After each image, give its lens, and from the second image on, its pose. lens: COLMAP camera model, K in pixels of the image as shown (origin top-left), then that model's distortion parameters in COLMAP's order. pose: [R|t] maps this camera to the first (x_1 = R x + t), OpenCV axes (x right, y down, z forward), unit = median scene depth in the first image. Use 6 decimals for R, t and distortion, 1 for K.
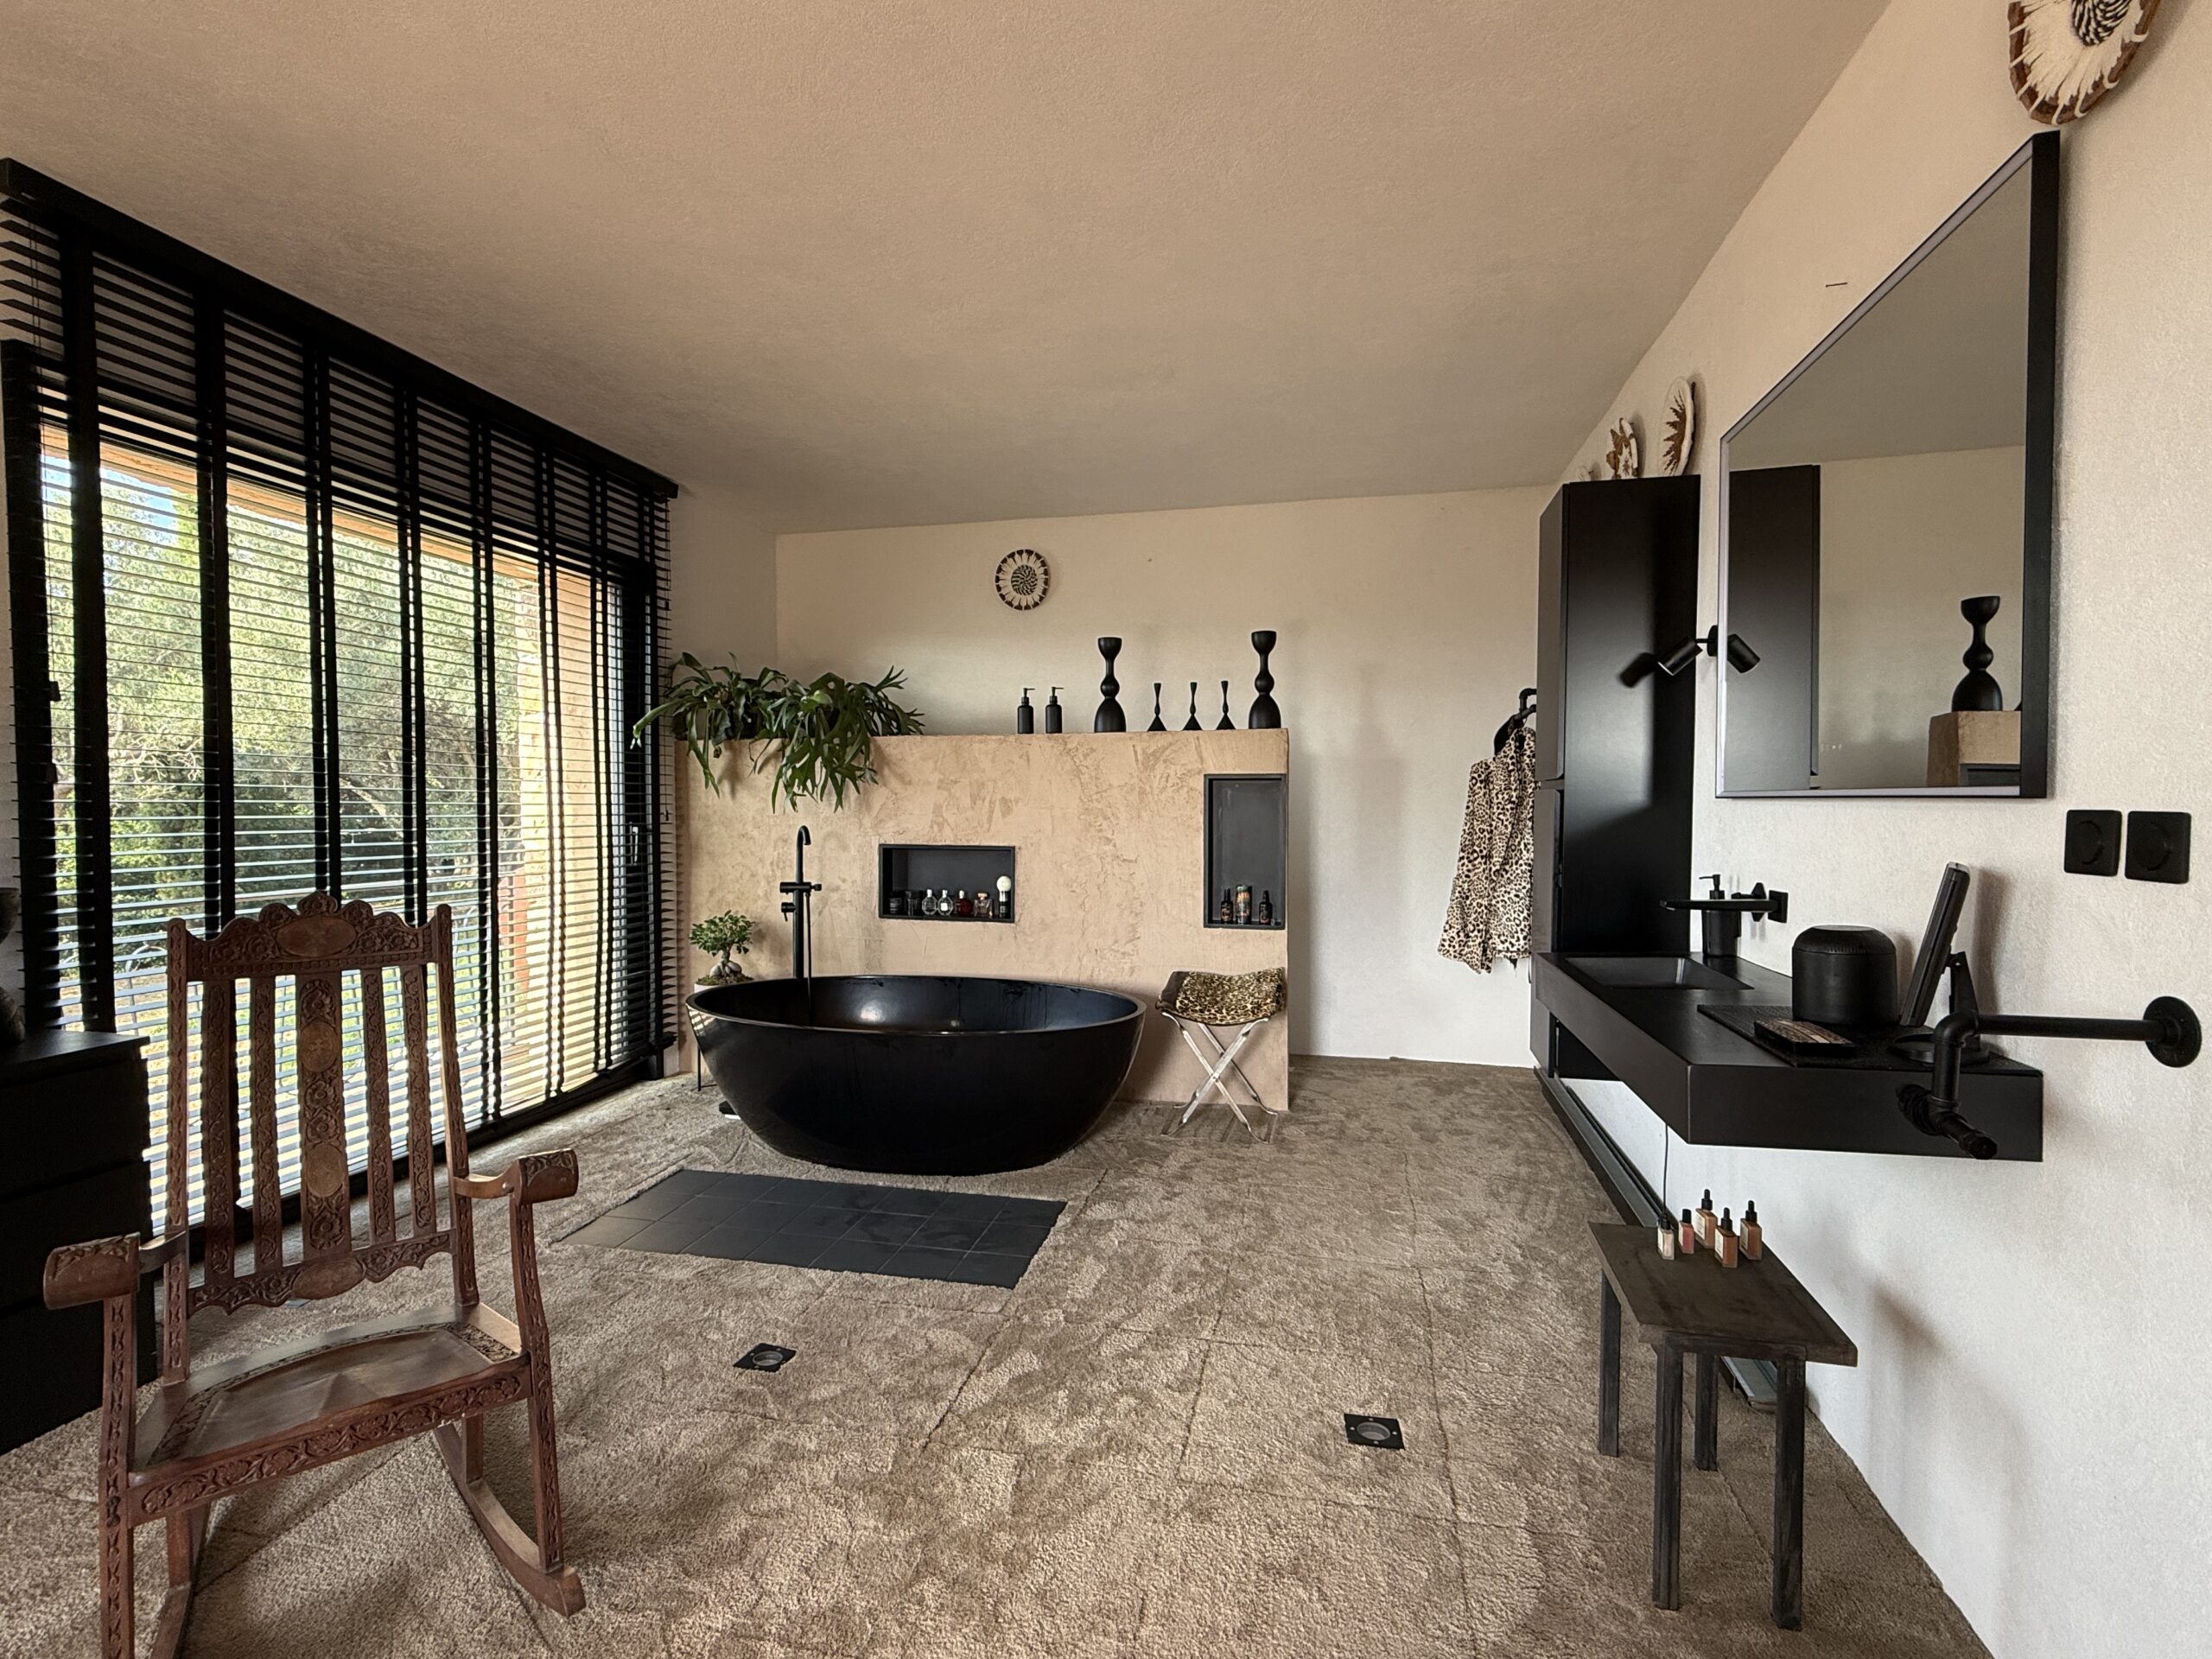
lens RADIAL K [[1022.1, 0, 1106.0], [0, 1022.1, 829.5], [0, 0, 1]] dist [0.000790, 0.000173]
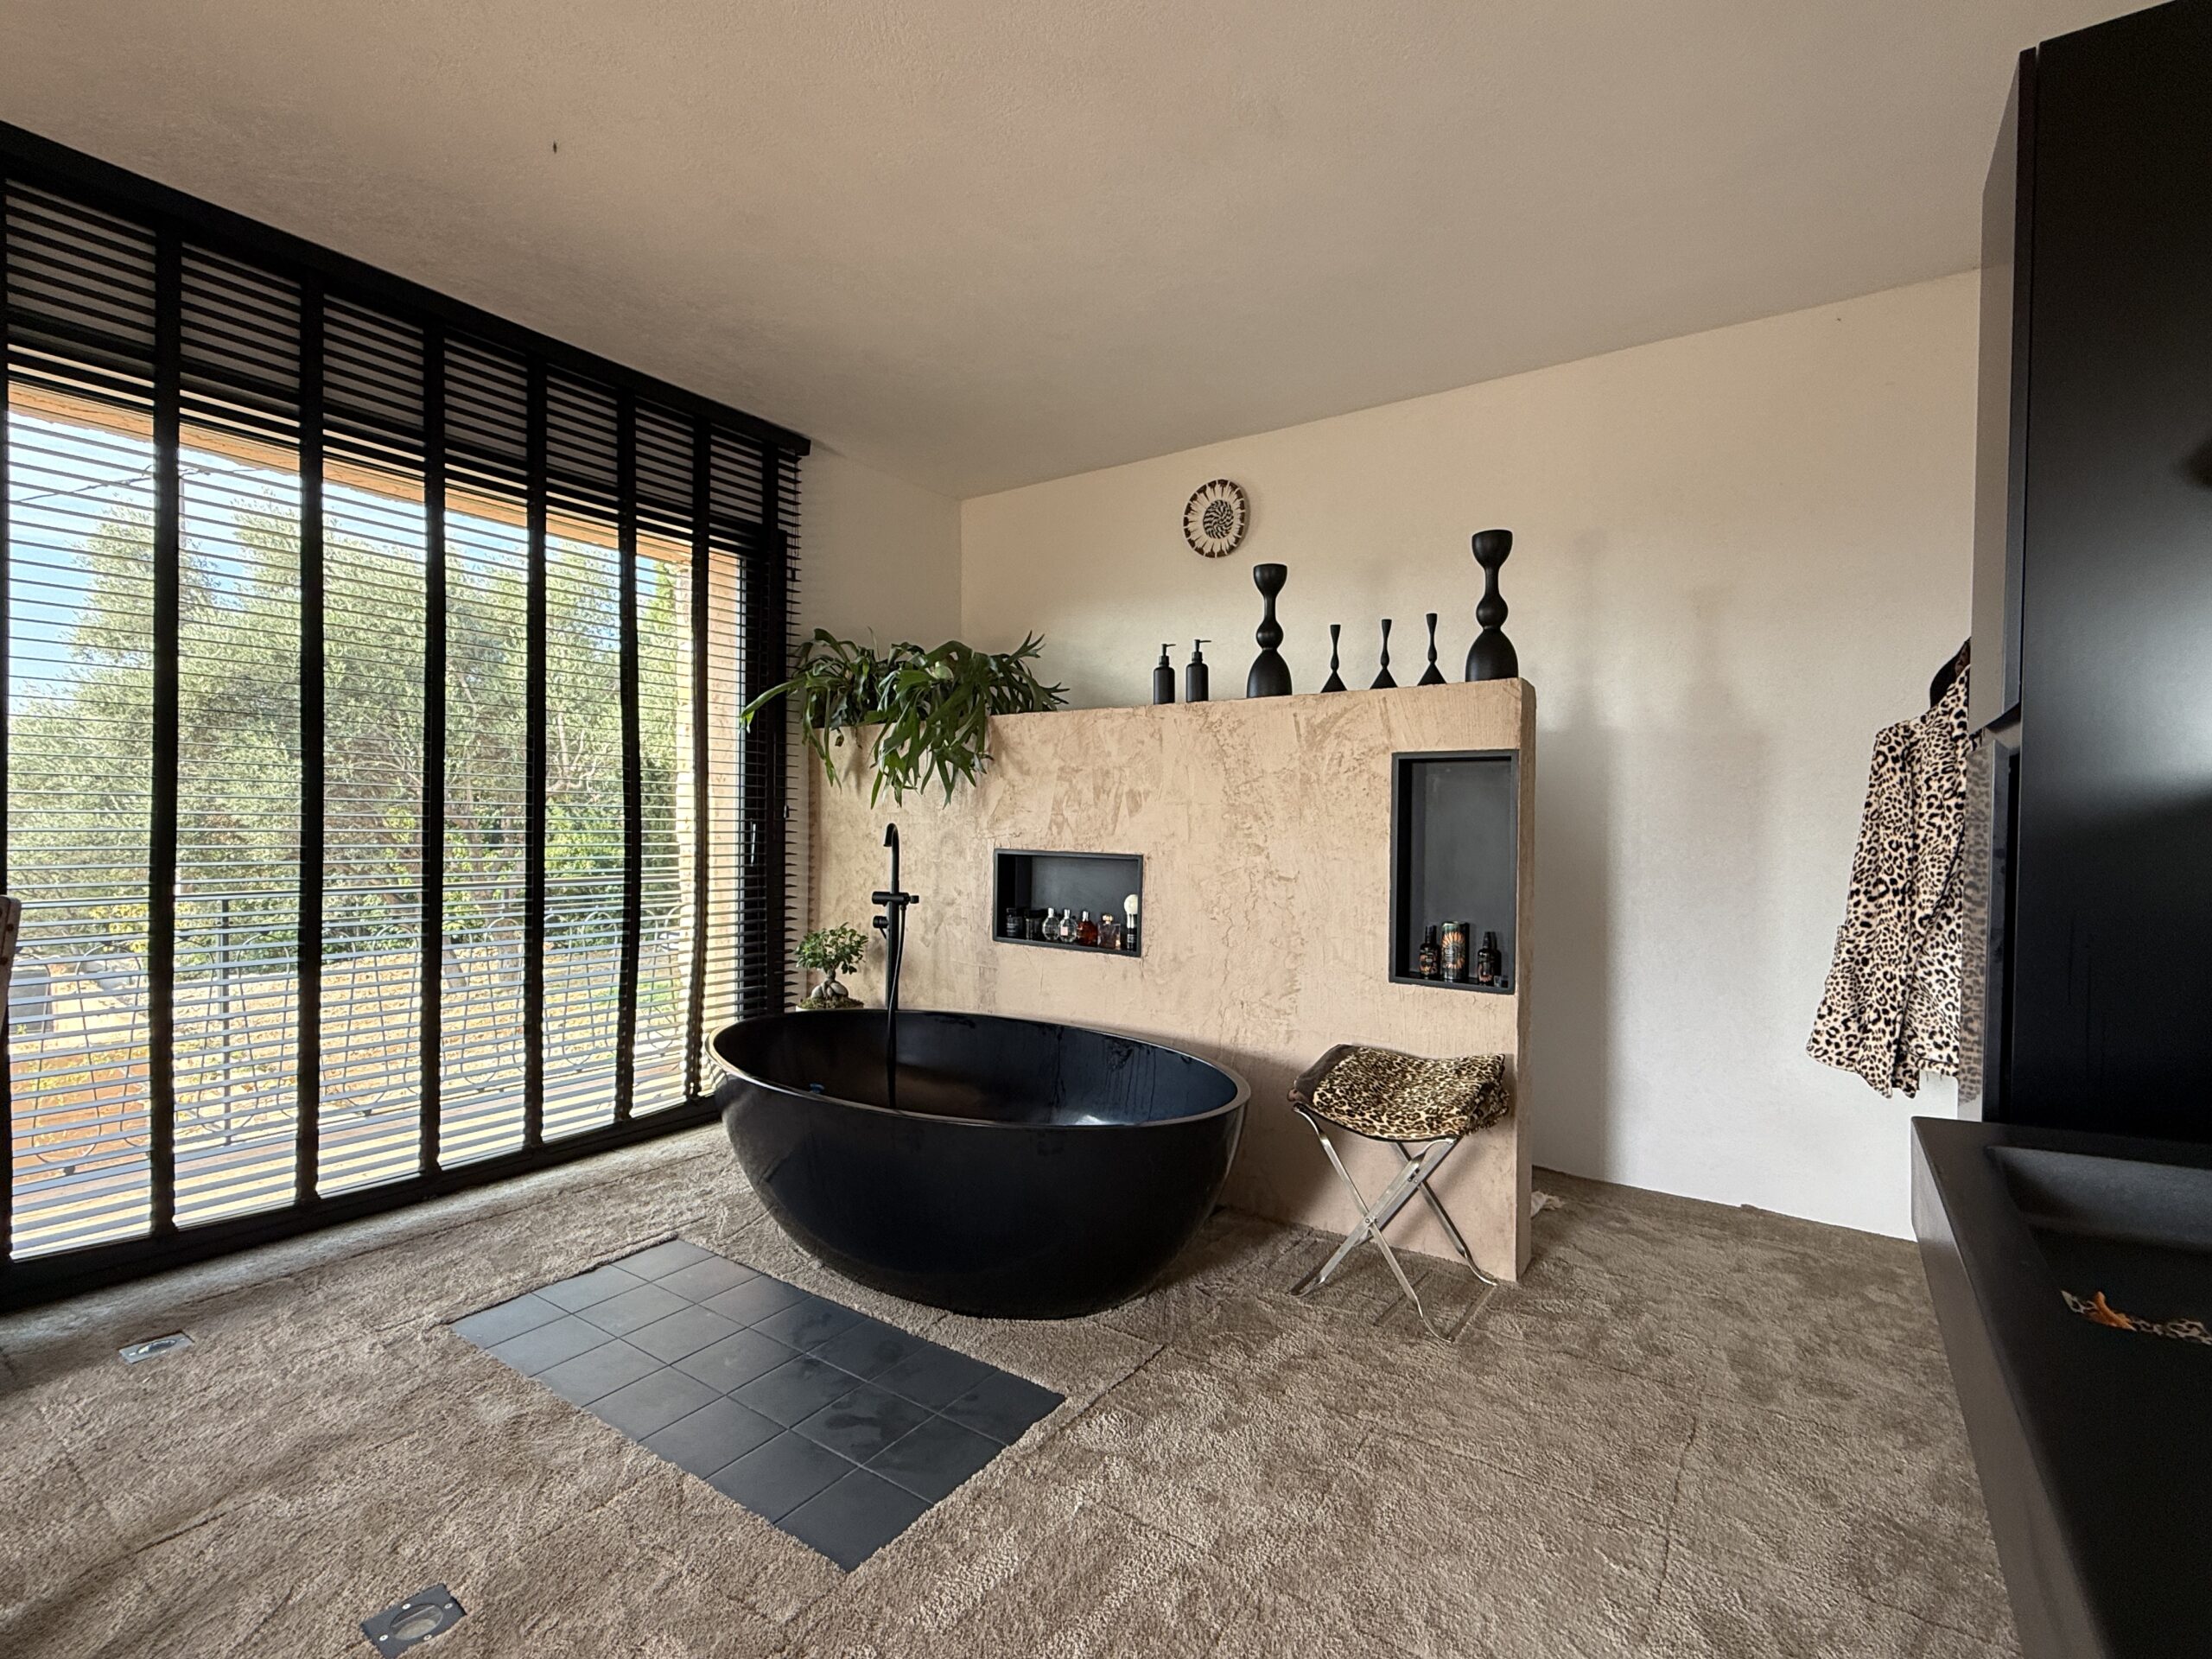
lens RADIAL K [[1022.1, 0, 1106.0], [0, 1022.1, 829.5], [0, 0, 1]] dist [0.000790, 0.000173]
pose [[0.928128, 0.014039, -0.371996, 0.168043], [-0.021430, 0.999646, -0.015741, 0.010481], [0.371643, 0.022582, 0.928101, 0.303095]]
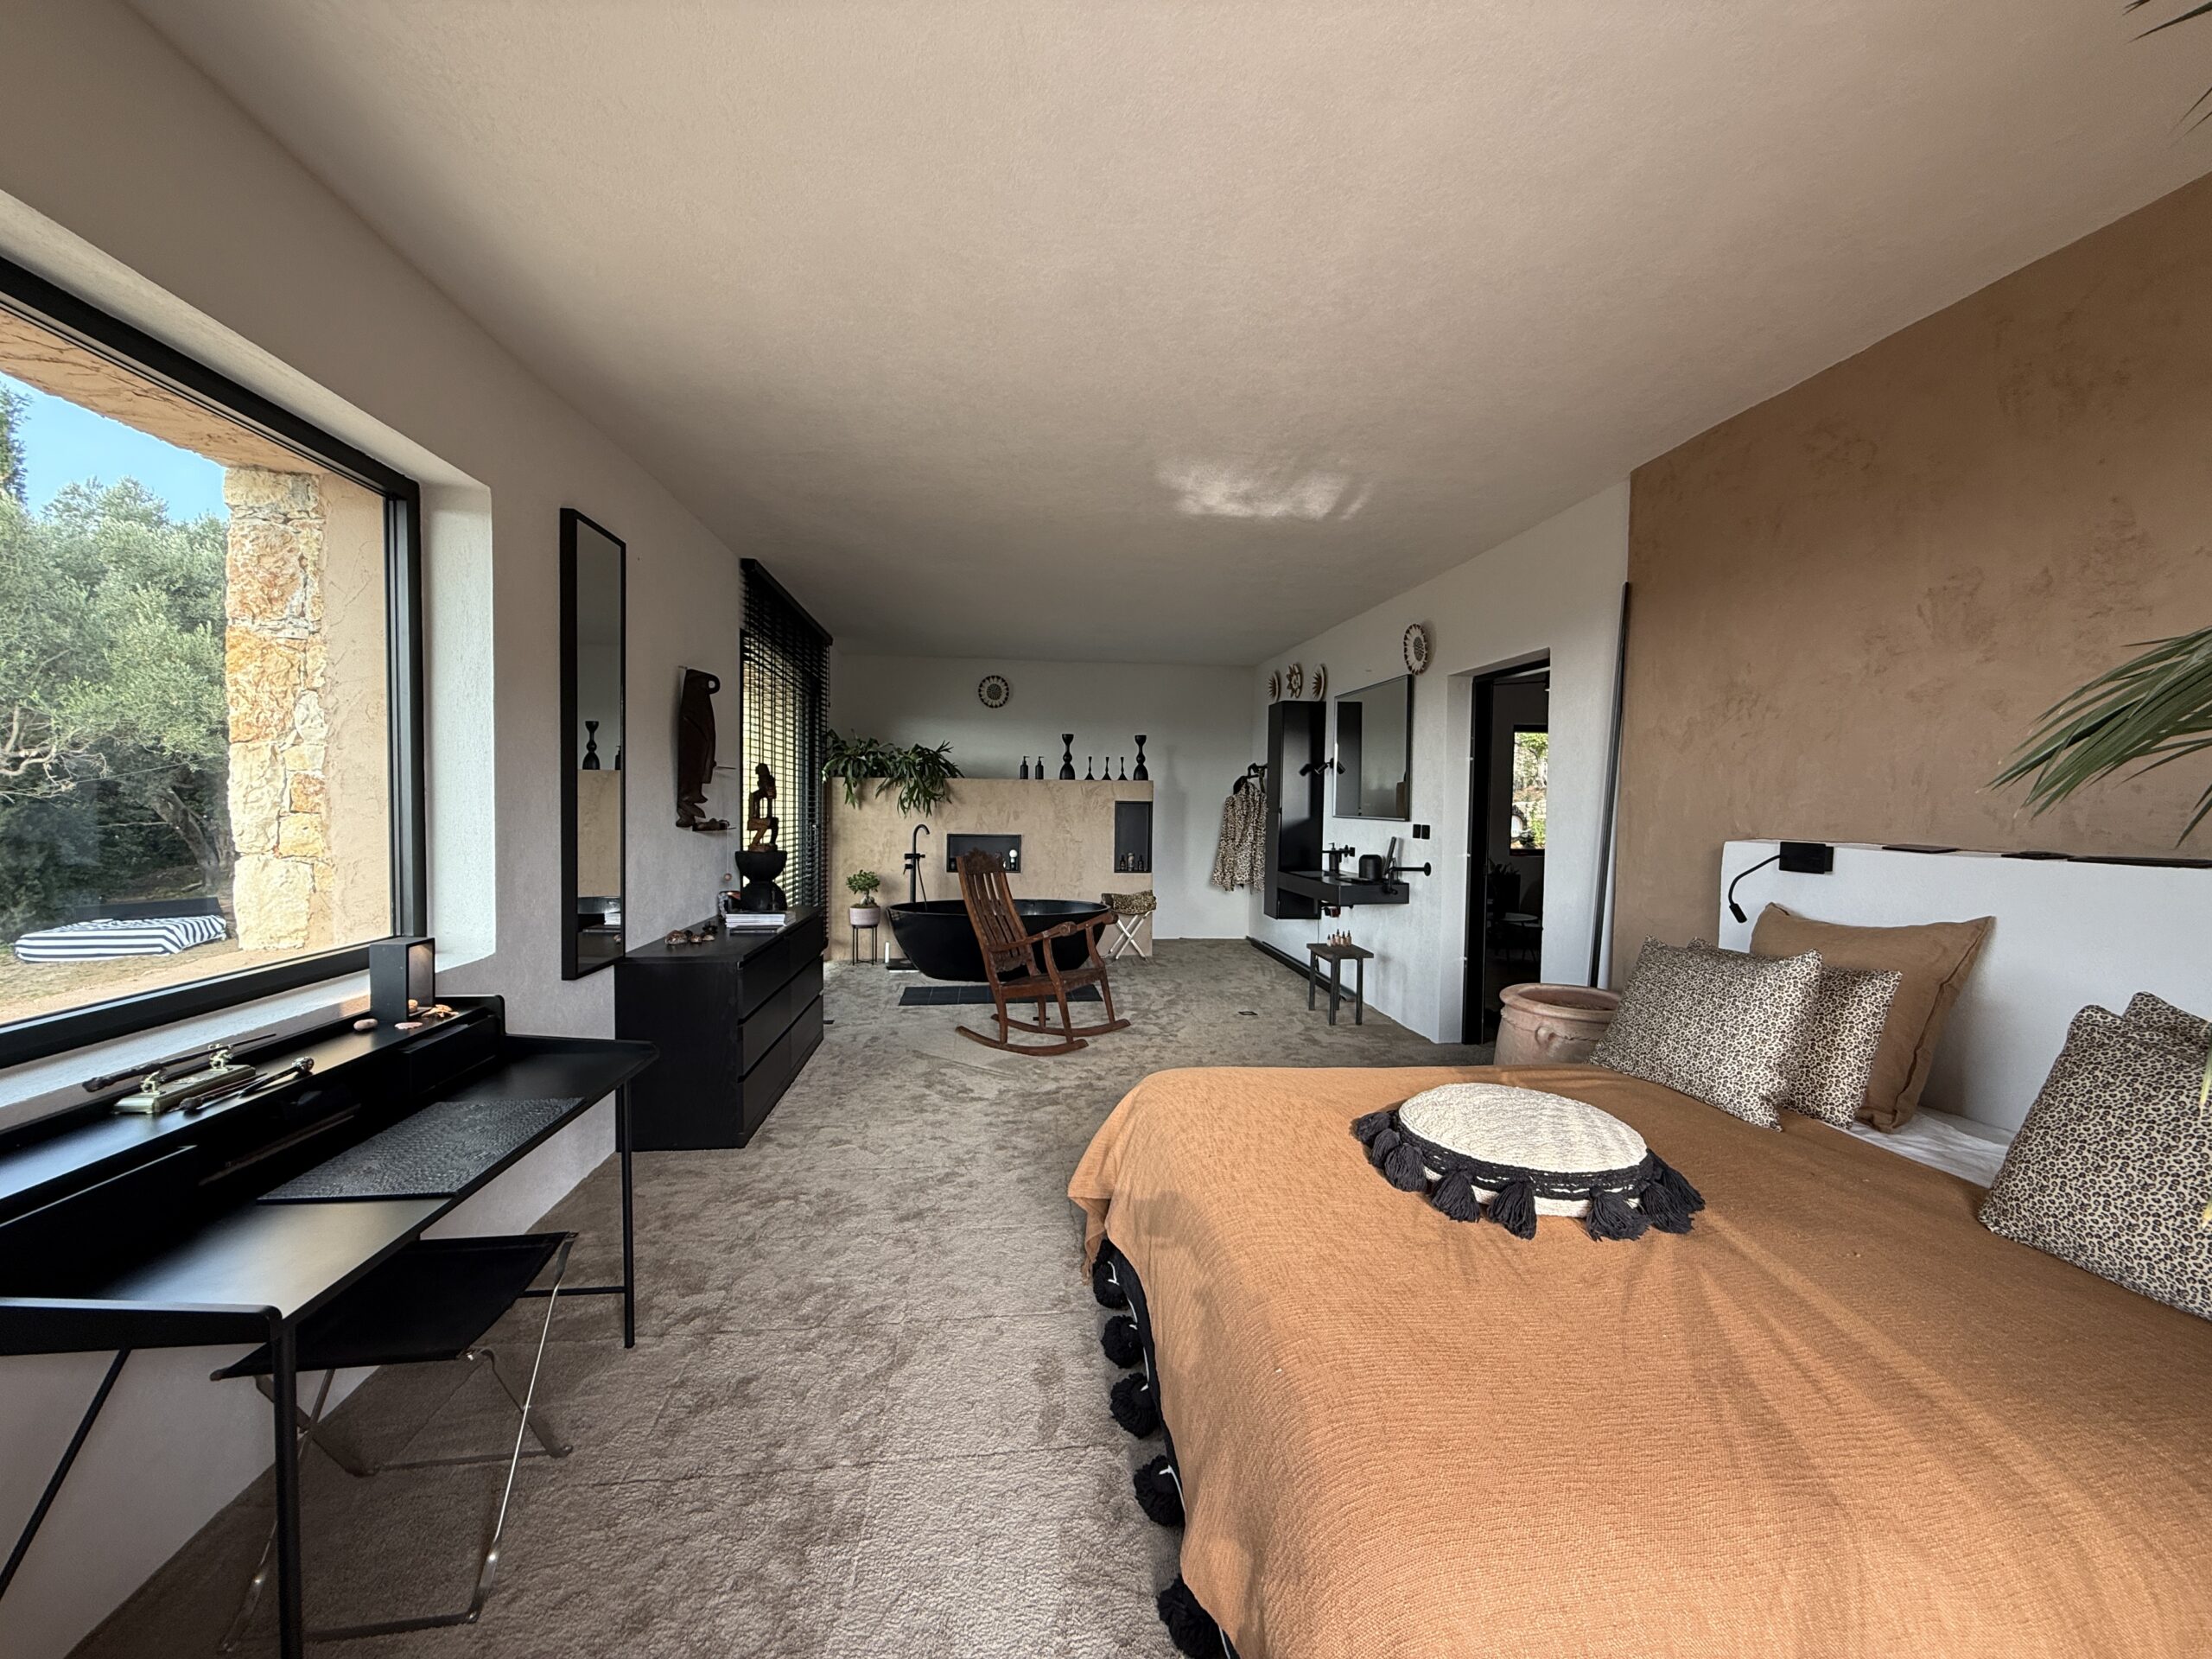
lens RADIAL K [[881.5, 0, 1103.2], [0, 881.5, 832.2], [0, 0, 1]] dist [0.001173, -0.000256]
pose [[0.941451, 0.000178, 0.337150, -0.537287], [-0.003144, 0.999961, 0.008252, -0.003986], [-0.337135, -0.008829, 0.941415, -0.713170]]
